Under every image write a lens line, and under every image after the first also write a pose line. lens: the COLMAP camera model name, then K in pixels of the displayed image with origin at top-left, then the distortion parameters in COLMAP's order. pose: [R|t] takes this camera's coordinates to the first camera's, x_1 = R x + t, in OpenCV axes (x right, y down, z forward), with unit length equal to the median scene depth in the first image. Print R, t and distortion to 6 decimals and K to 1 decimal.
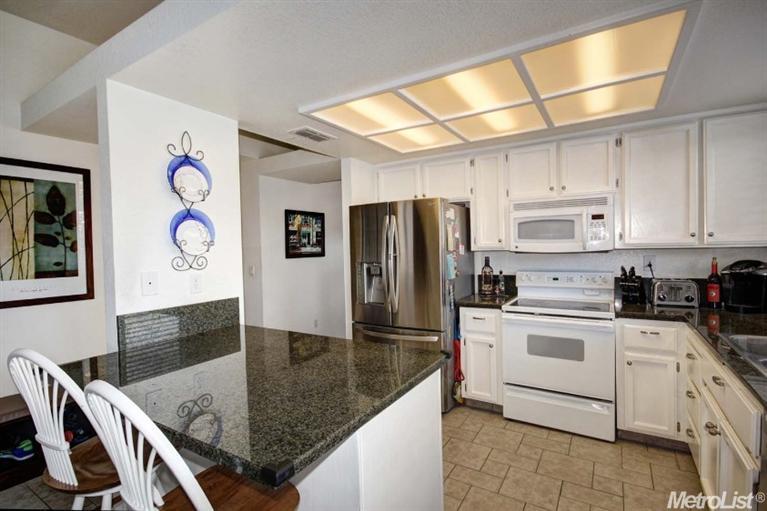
lens RADIAL K [[385.3, 0, 383.5], [0, 385.3, 255.5], [0, 0, 1]] dist [-0.000725, 0.000450]
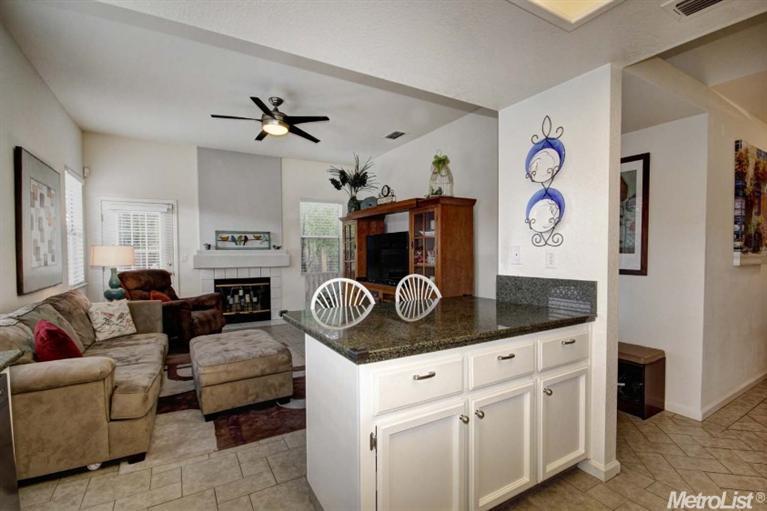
lens RADIAL K [[385.3, 0, 383.5], [0, 385.3, 255.5], [0, 0, 1]] dist [-0.000725, 0.000450]
pose [[-0.465999, 0.035847, -0.884059, 0.634926], [-0.007824, 0.998973, 0.044630, 0.019477], [0.884751, 0.027715, -0.465240, 1.069581]]
